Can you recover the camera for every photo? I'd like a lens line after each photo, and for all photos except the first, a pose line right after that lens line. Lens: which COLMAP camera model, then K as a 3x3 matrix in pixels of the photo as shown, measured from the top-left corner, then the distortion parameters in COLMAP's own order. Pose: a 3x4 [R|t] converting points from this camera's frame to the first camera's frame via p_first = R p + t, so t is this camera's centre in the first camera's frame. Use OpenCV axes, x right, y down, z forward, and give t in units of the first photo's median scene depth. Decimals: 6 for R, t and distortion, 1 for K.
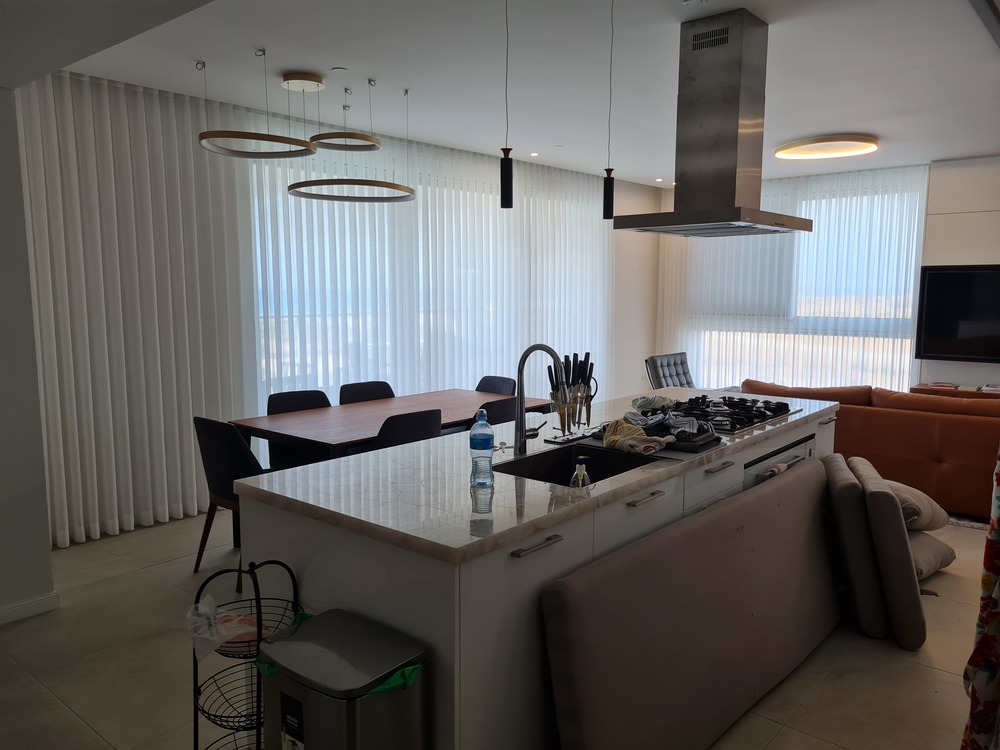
lens RADIAL K [[764.0, 0, 494.7], [0, 764.0, 378.3], [0, 0, 1]] dist [0.005489, 0.002119]
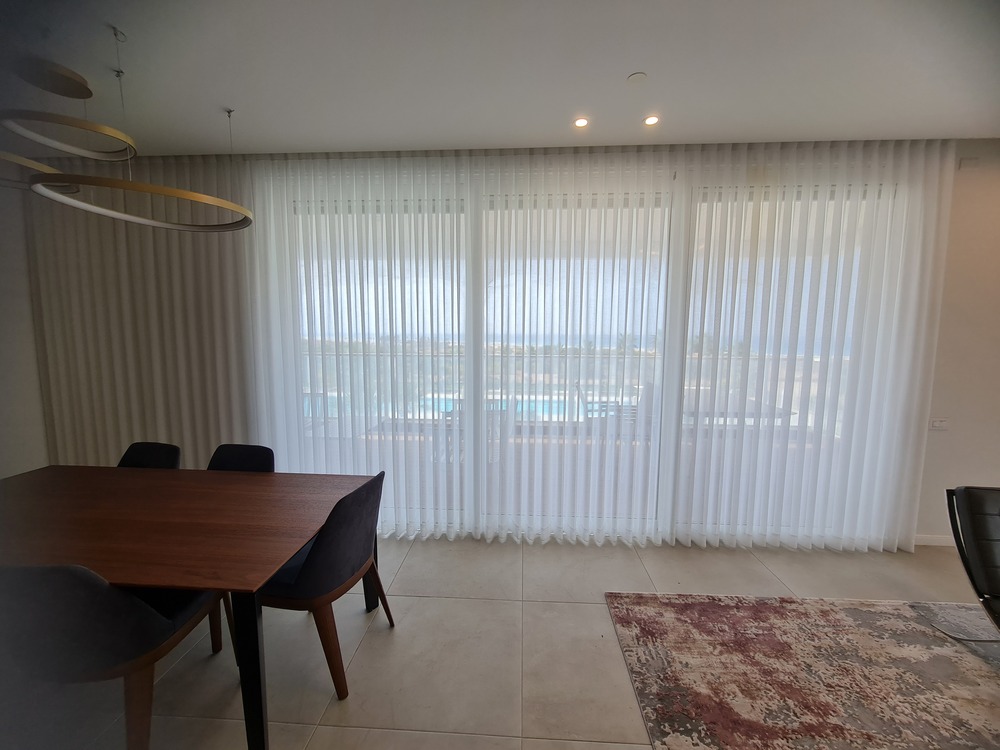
lens RADIAL K [[417.3, 0, 502.8], [0, 417.3, 376.1], [0, 0, 1]] dist [-0.000324, -0.000255]
pose [[0.613253, 0.087899, -0.784981, 0.223997], [-0.092343, 0.994953, 0.039269, -0.079771], [0.784470, 0.048406, 0.618275, 0.611595]]
